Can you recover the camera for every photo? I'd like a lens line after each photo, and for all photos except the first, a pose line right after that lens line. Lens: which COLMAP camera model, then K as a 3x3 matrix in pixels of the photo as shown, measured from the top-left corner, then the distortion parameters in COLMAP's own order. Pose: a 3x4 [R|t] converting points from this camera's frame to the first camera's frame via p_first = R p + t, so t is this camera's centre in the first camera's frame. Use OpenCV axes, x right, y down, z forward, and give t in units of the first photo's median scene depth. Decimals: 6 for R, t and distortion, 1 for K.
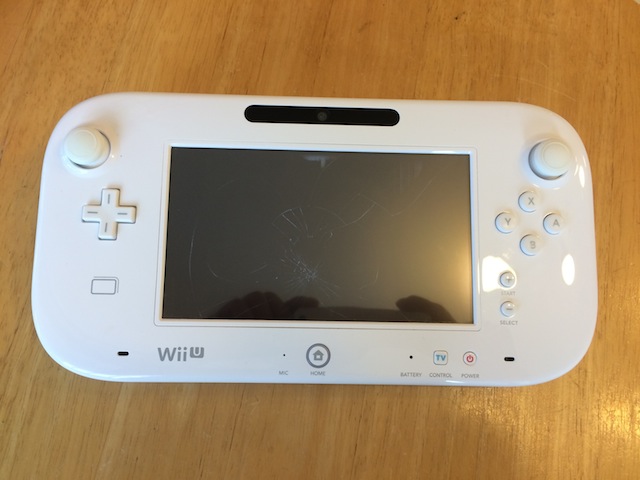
lens RADIAL K [[550.4, 0, 320.0], [0, 550.4, 240.0], [0, 0, 1]] dist [0.083433, -0.130923]
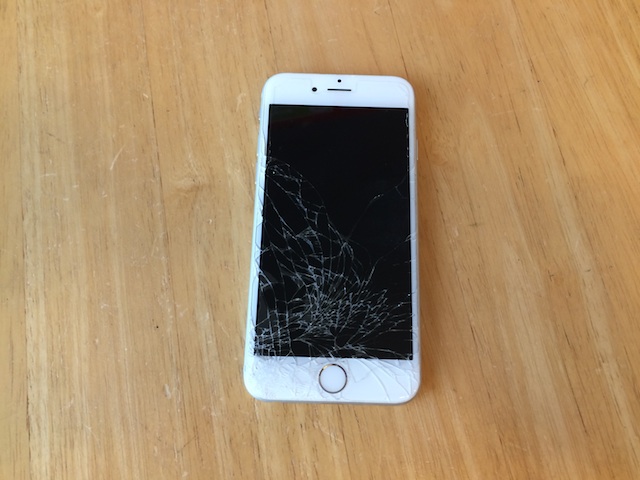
lens RADIAL K [[550.4, 0, 320.0], [0, 550.4, 240.0], [0, 0, 1]] dist [0.083433, -0.130923]
pose [[-0.930306, 0.332572, -0.154683, 0.221615], [-0.362744, -0.771815, 0.522225, -0.418529], [0.054291, 0.541939, 0.838662, 0.326301]]
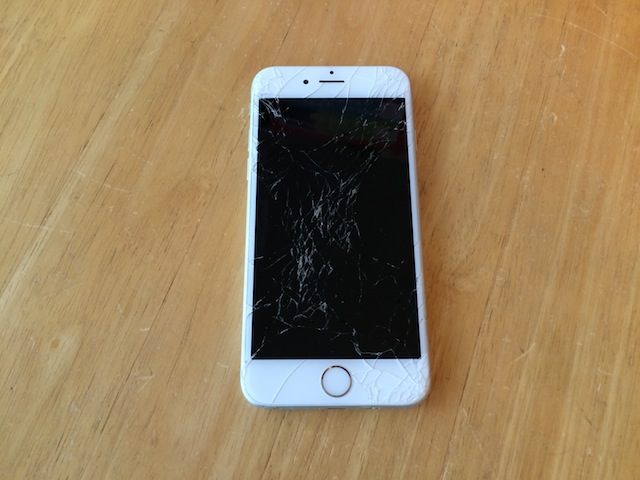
lens RADIAL K [[550.4, 0, 320.0], [0, 550.4, 240.0], [0, 0, 1]] dist [0.083433, -0.130923]
pose [[0.987658, 0.137346, -0.075280, 0.121053], [-0.139867, 0.989737, -0.029282, 0.083885], [0.070486, 0.039450, 0.996732, 0.217483]]
